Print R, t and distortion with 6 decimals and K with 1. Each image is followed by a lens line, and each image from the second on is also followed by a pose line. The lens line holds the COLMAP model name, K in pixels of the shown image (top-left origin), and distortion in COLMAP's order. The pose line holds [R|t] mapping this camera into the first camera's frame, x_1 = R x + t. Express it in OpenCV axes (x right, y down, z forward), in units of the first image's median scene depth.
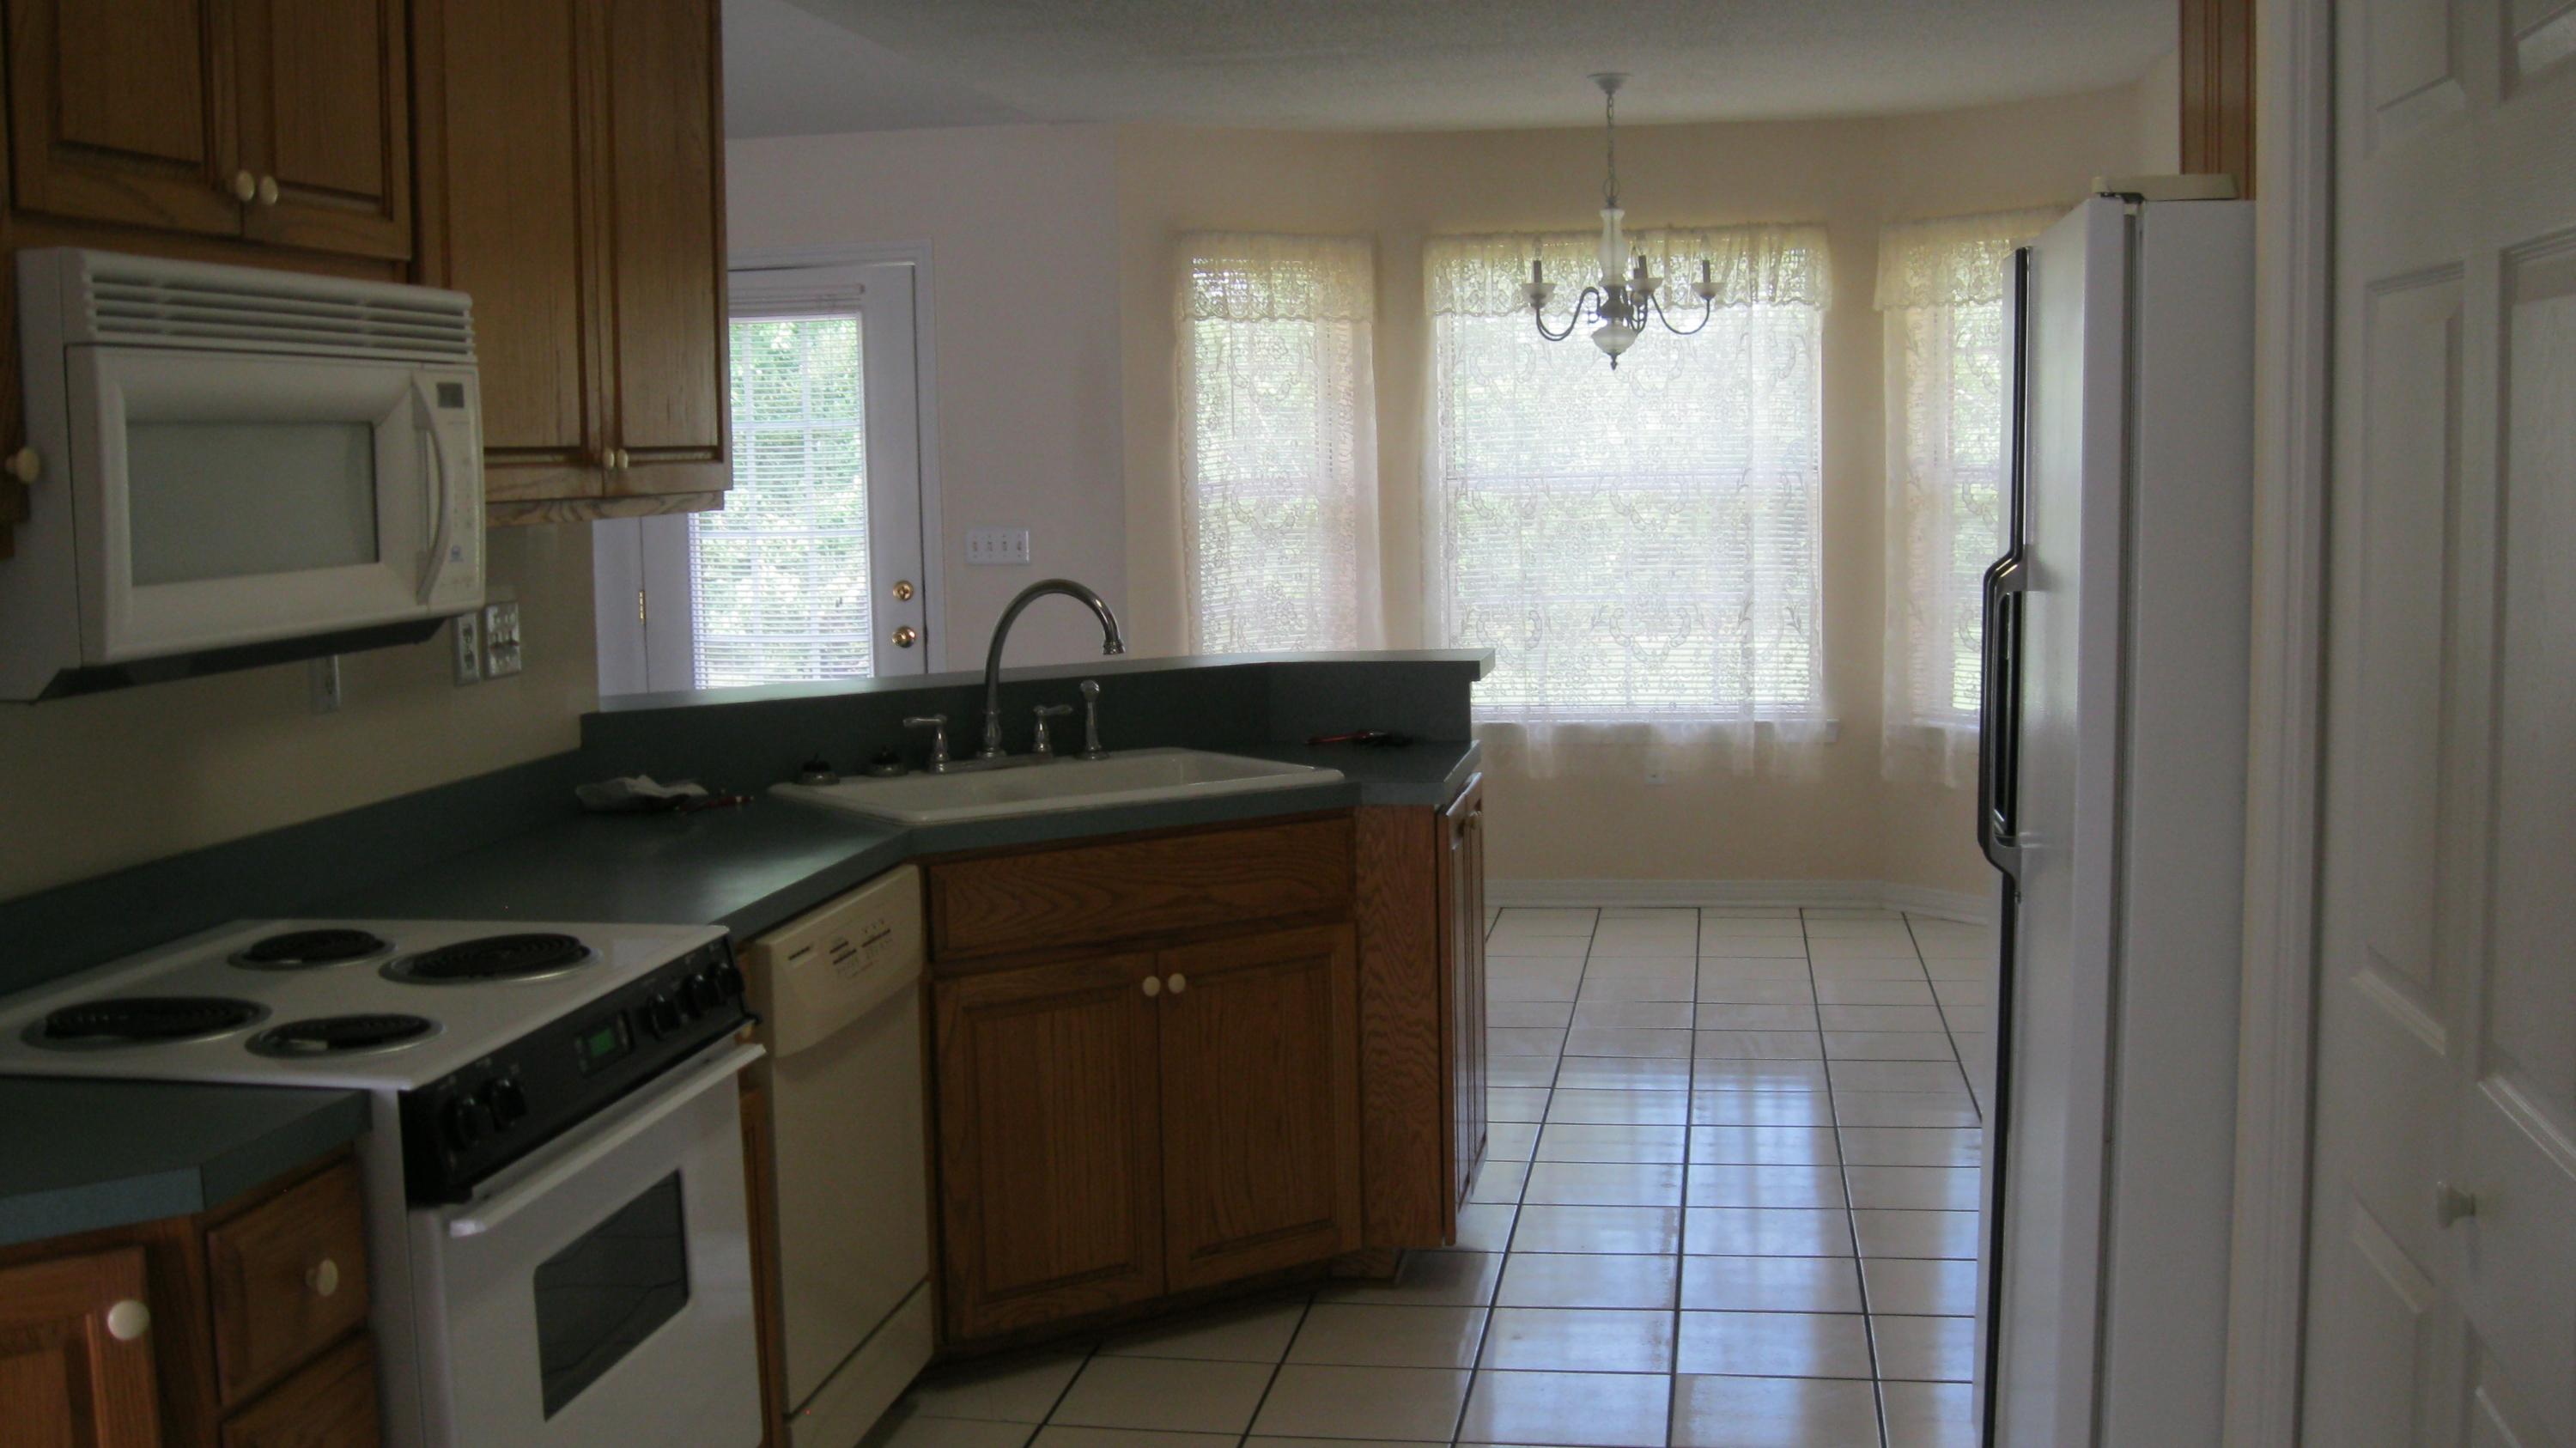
lens RADIAL K [[2672.5, 0, 1302.5], [0, 2672.5, 726.0], [0, 0, 1]] dist [-0.104496, 0.000000]
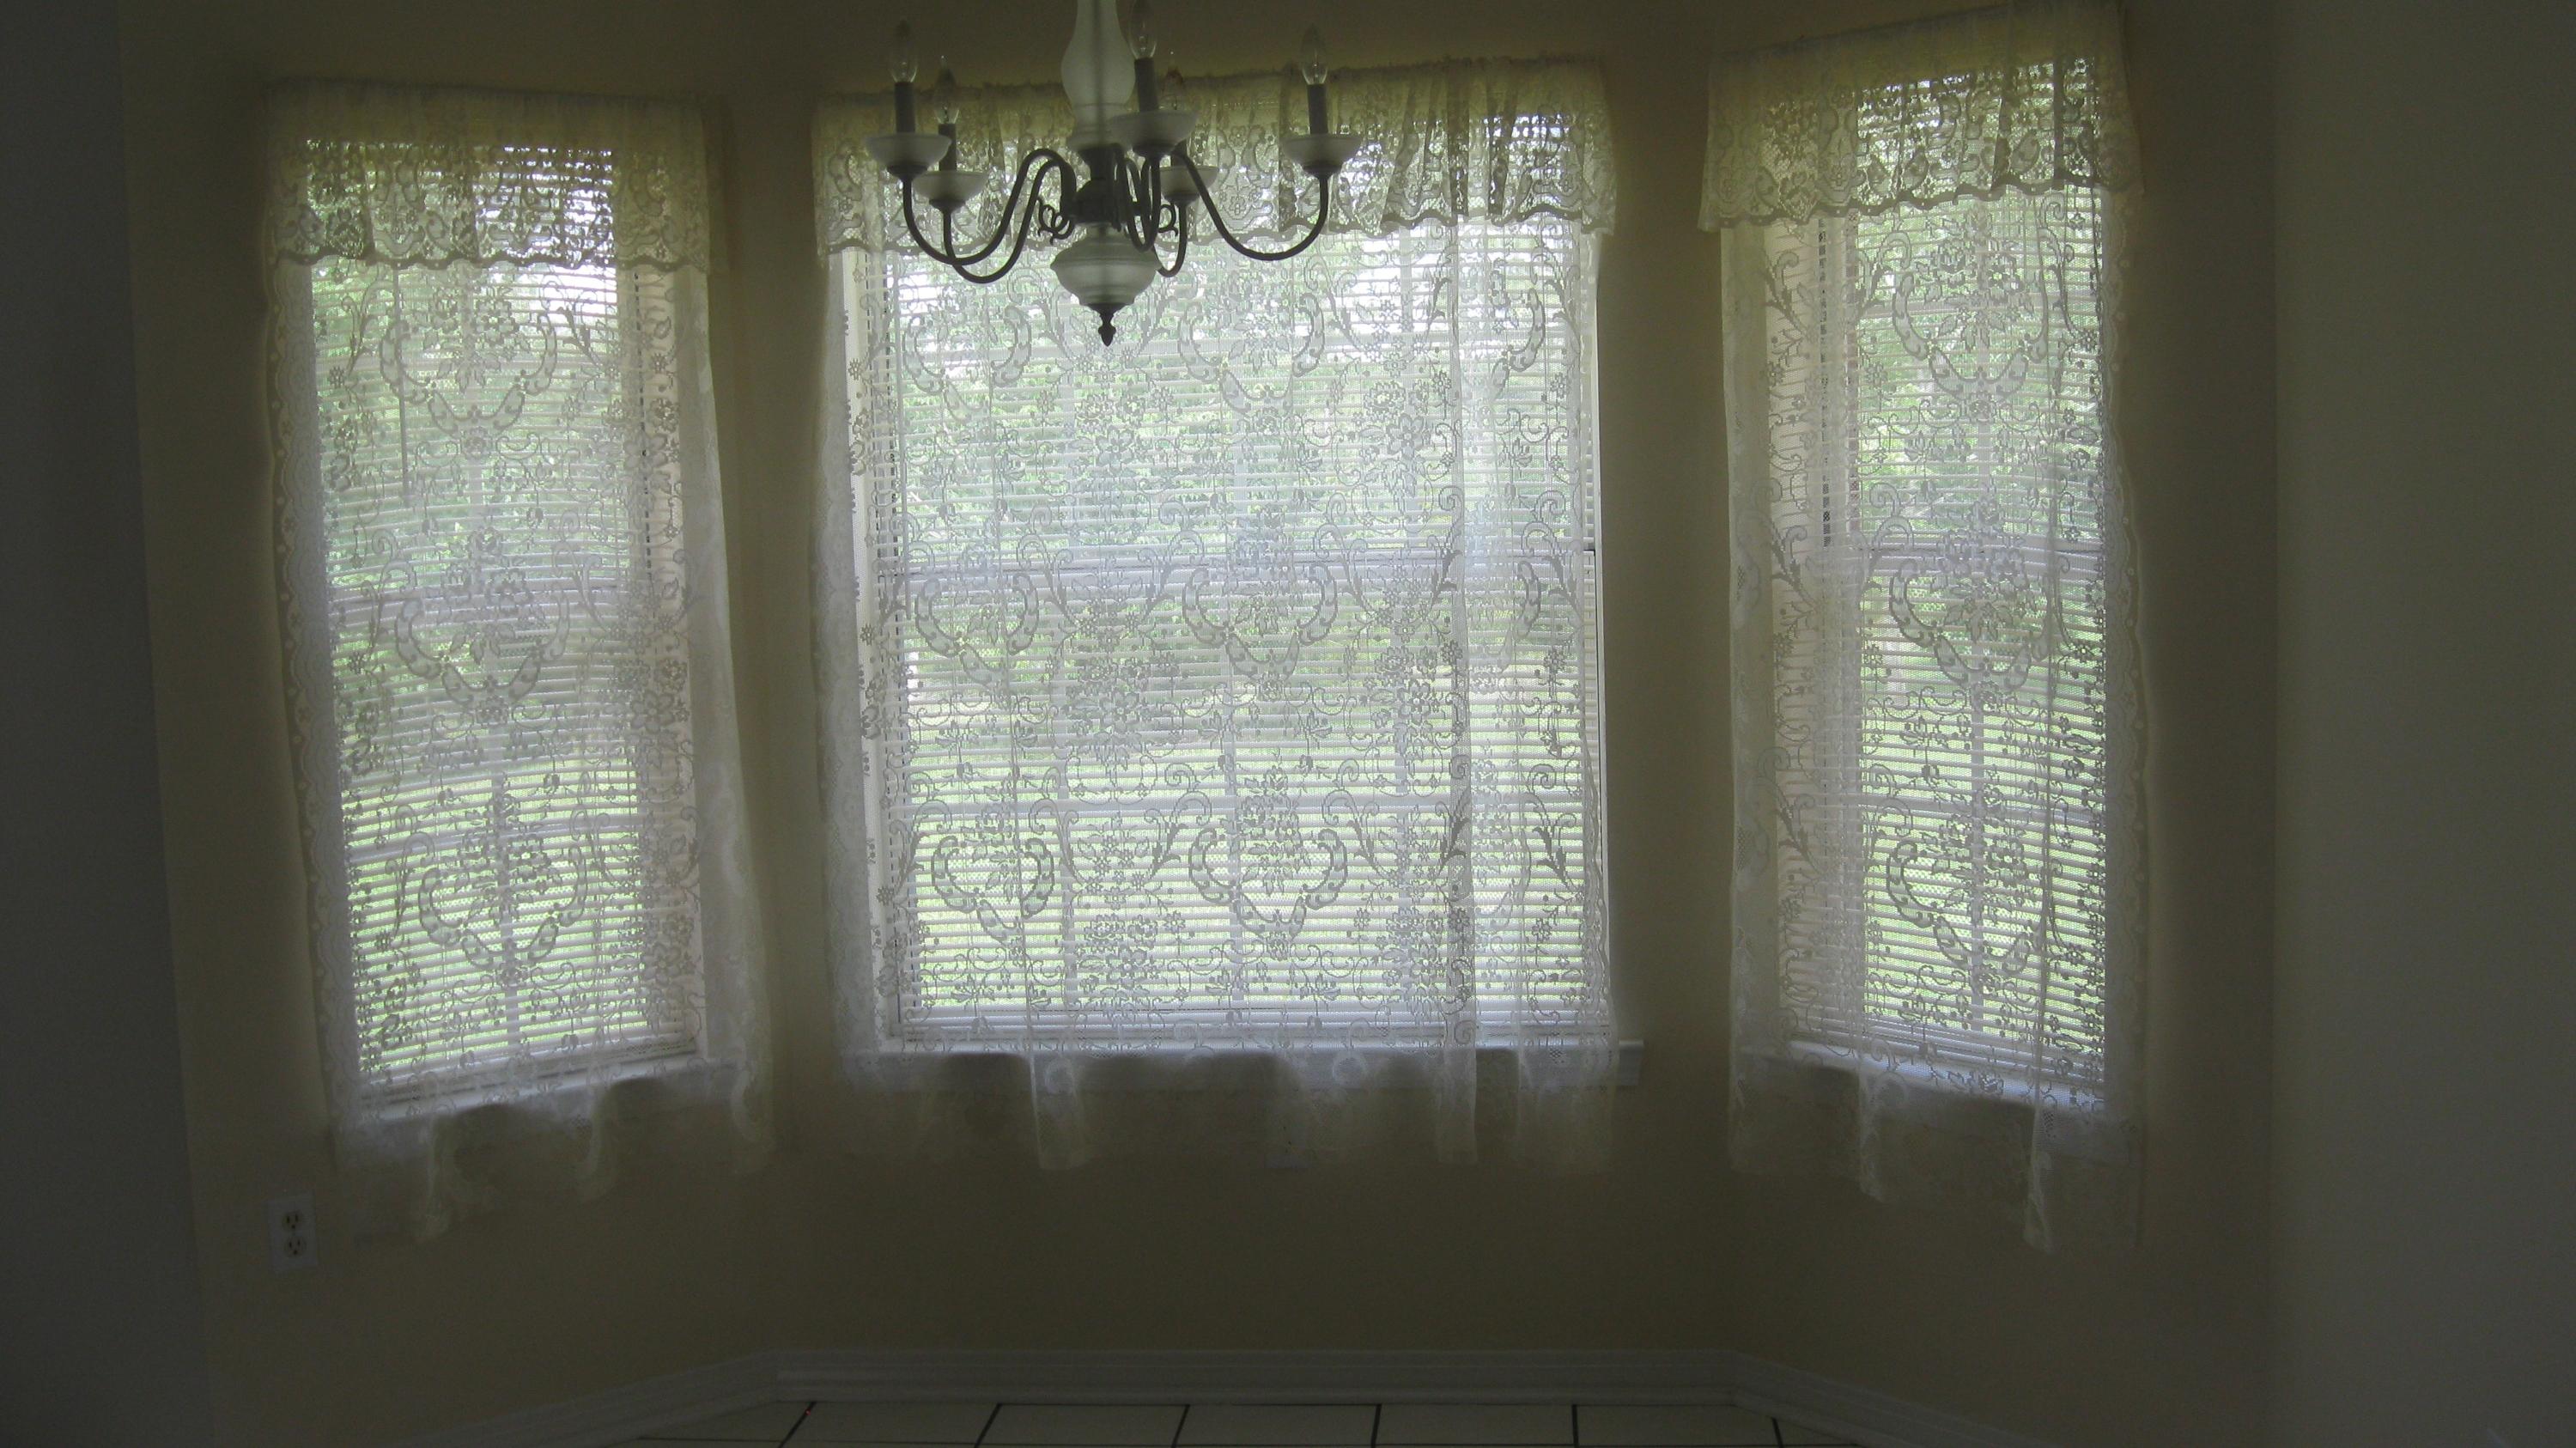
lens RADIAL K [[2672.5, 0, 1269.8], [0, 2672.5, 721.9], [0, 0, 1]] dist [-0.104496, 0.000000]
pose [[0.997530, -0.017443, 0.068036, 0.098928], [0.018137, 0.999790, -0.009592, -0.060877], [-0.067854, 0.010802, 0.997637, 0.506472]]
